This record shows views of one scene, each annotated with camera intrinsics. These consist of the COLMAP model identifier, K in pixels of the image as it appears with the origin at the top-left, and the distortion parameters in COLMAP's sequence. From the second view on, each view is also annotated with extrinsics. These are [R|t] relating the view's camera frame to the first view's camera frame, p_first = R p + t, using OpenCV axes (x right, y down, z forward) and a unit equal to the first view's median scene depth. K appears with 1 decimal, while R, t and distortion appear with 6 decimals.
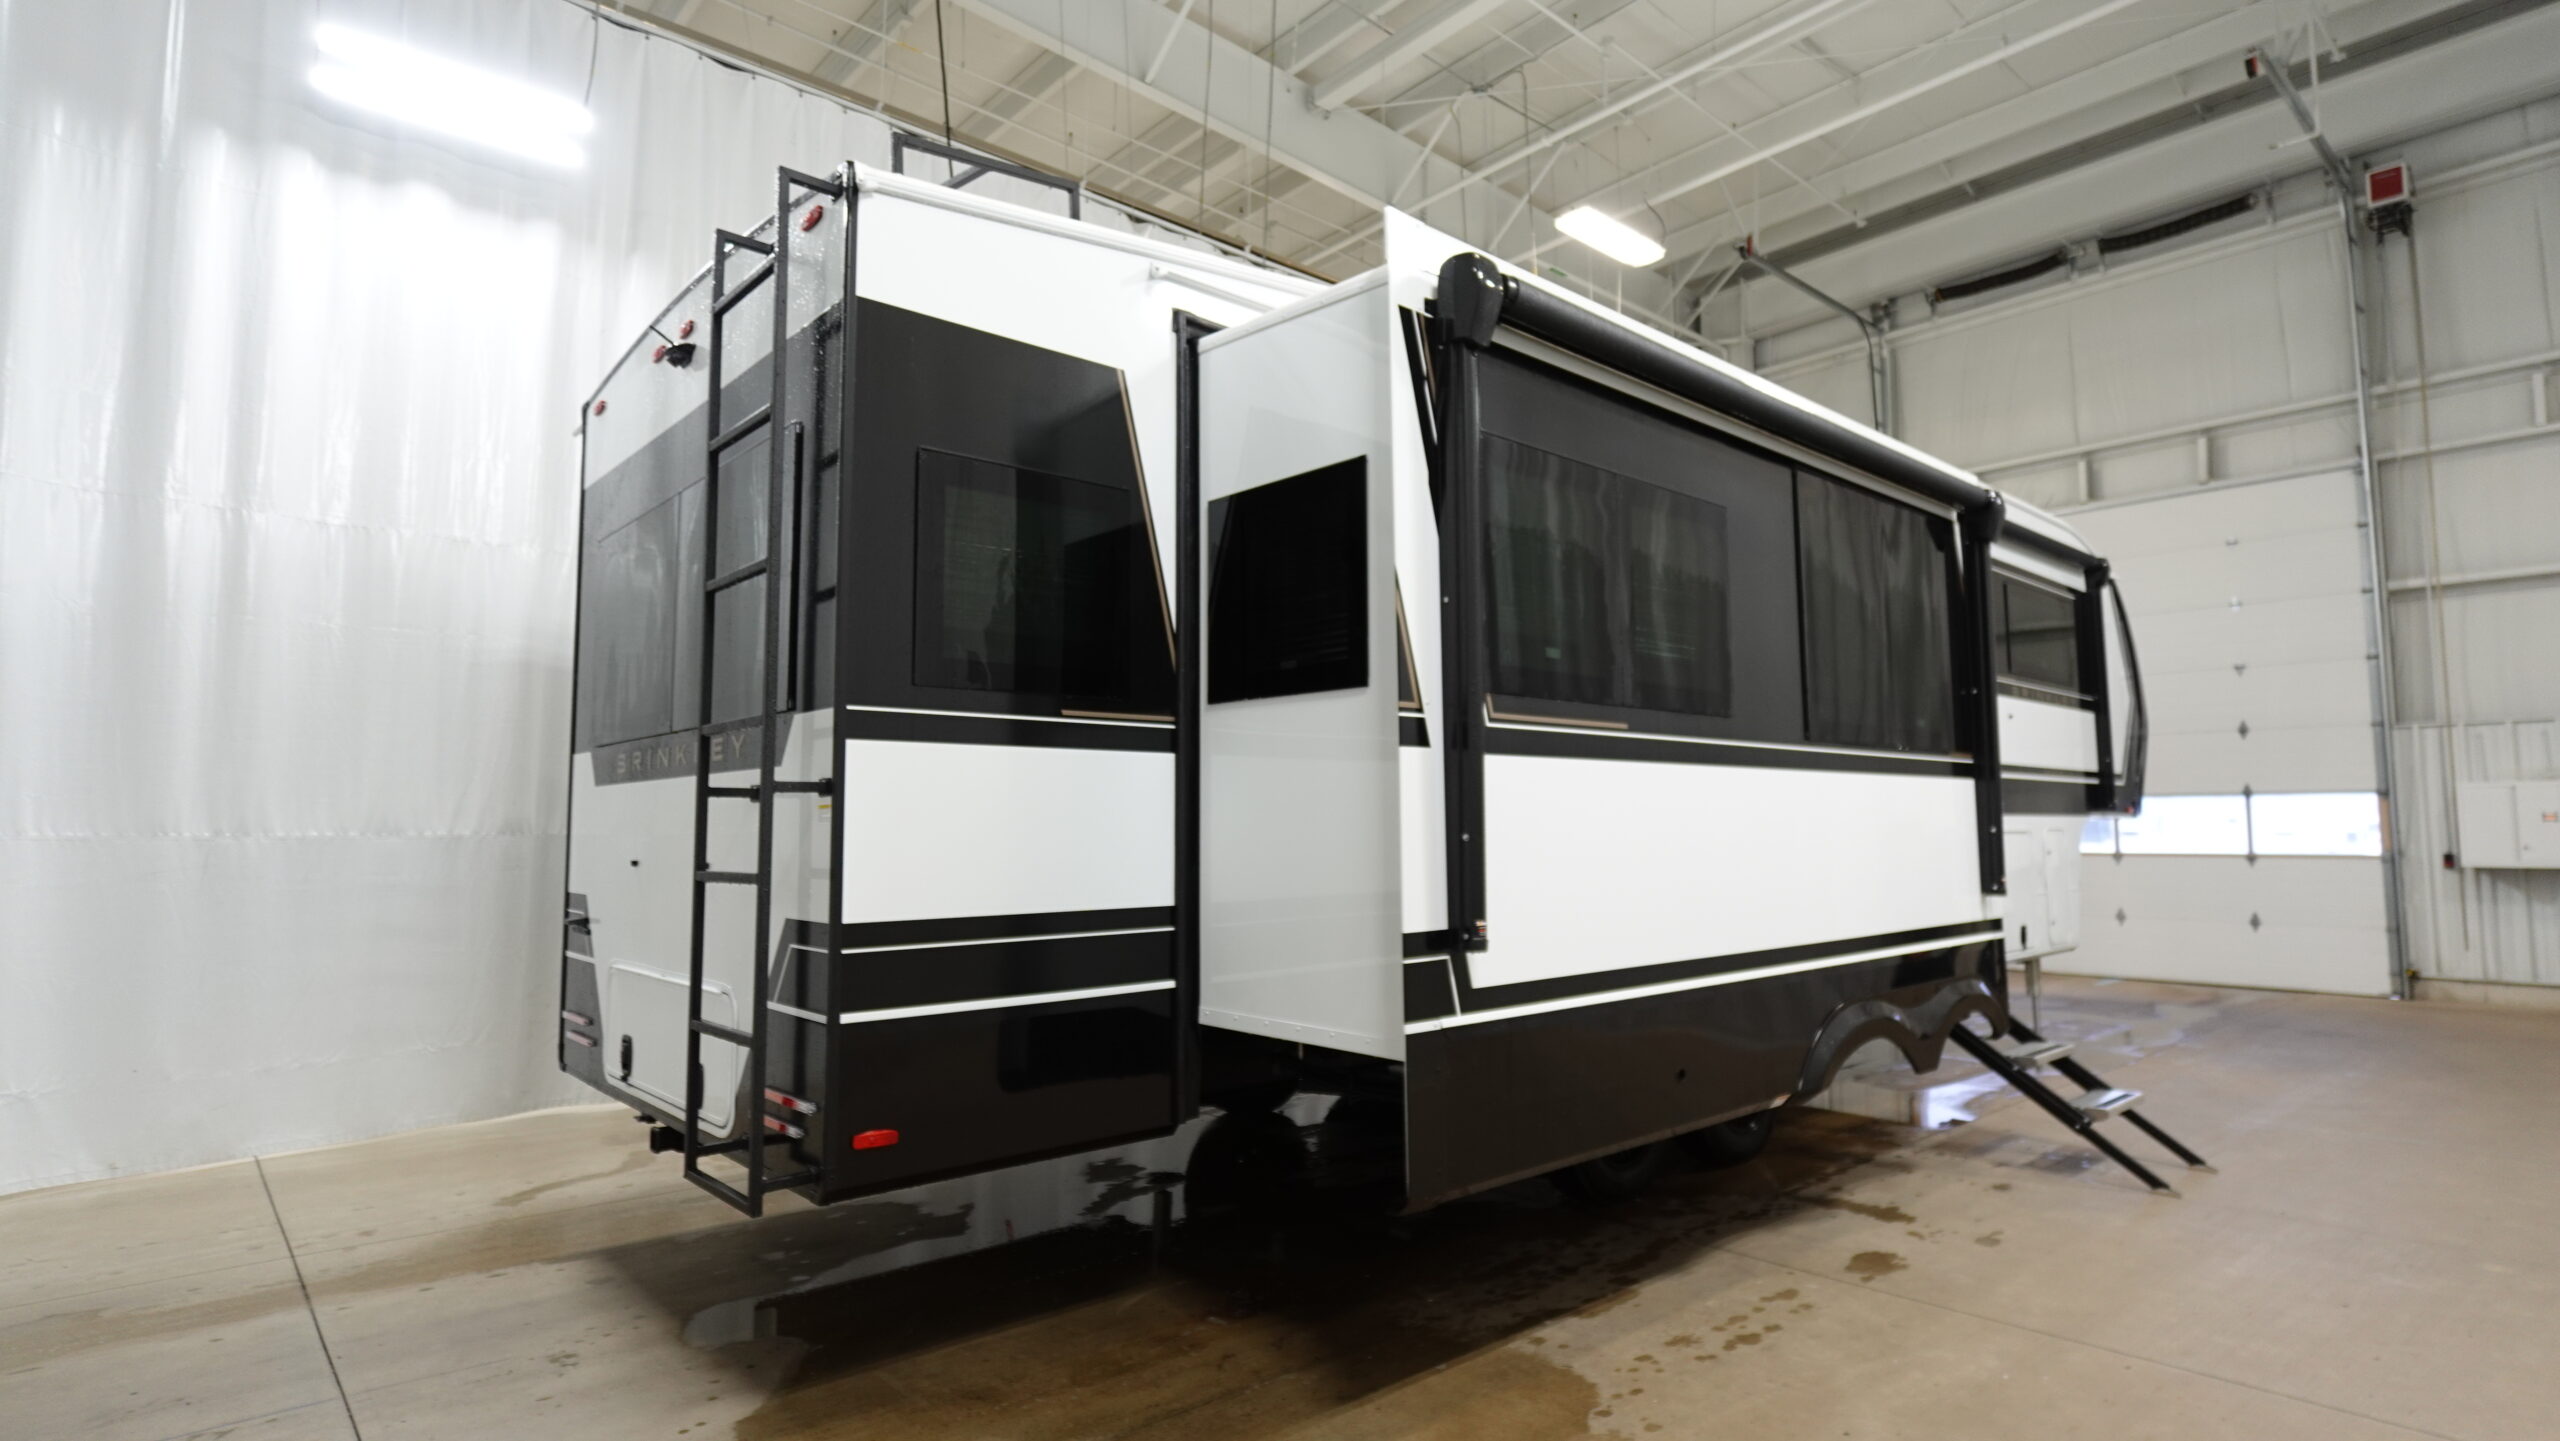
lens RADIAL K [[1283.4, 0, 1295.0], [0, 1283.4, 721.5], [0, 0, 1]] dist [-0.002079, -0.002282]
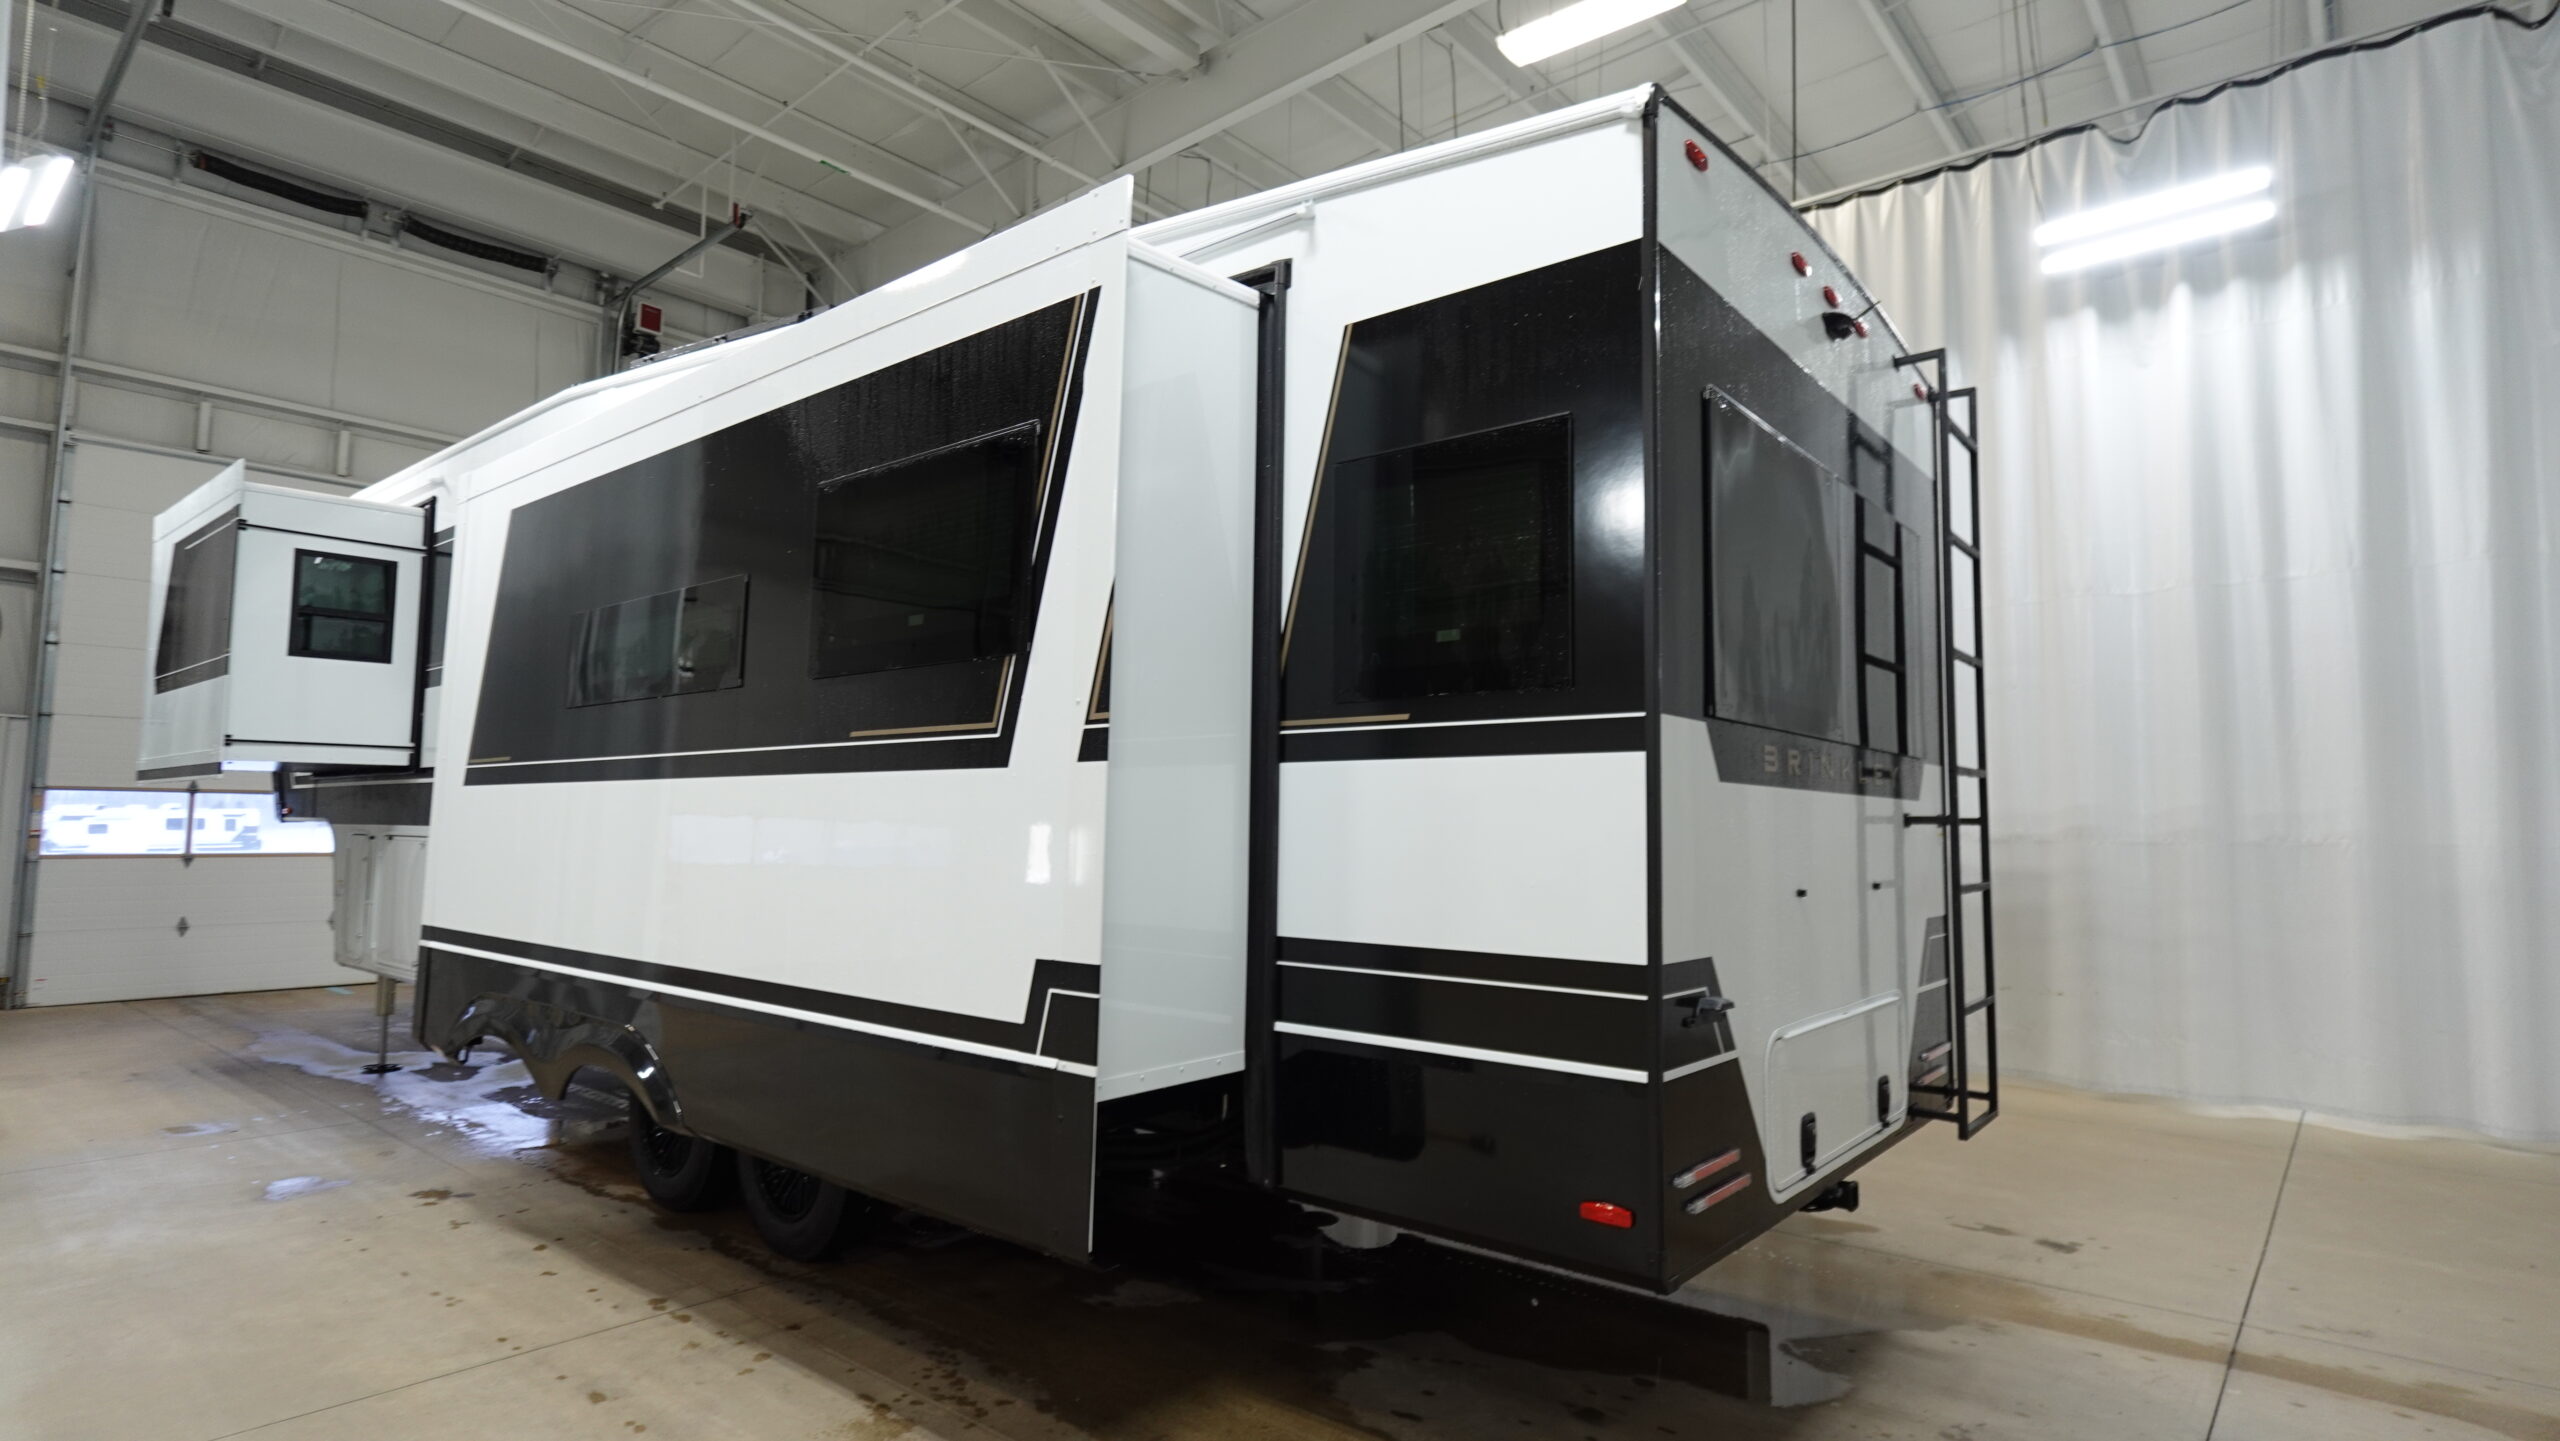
lens RADIAL K [[1283.4, 0, 1293.6], [0, 1283.4, 721.5], [0, 0, 1]] dist [-0.002079, -0.002282]
pose [[-0.132367, 0.087873, 0.987298, -0.383610], [-0.093008, 0.990567, -0.100634, 0.035017], [-0.986827, -0.105147, -0.122946, 0.431565]]
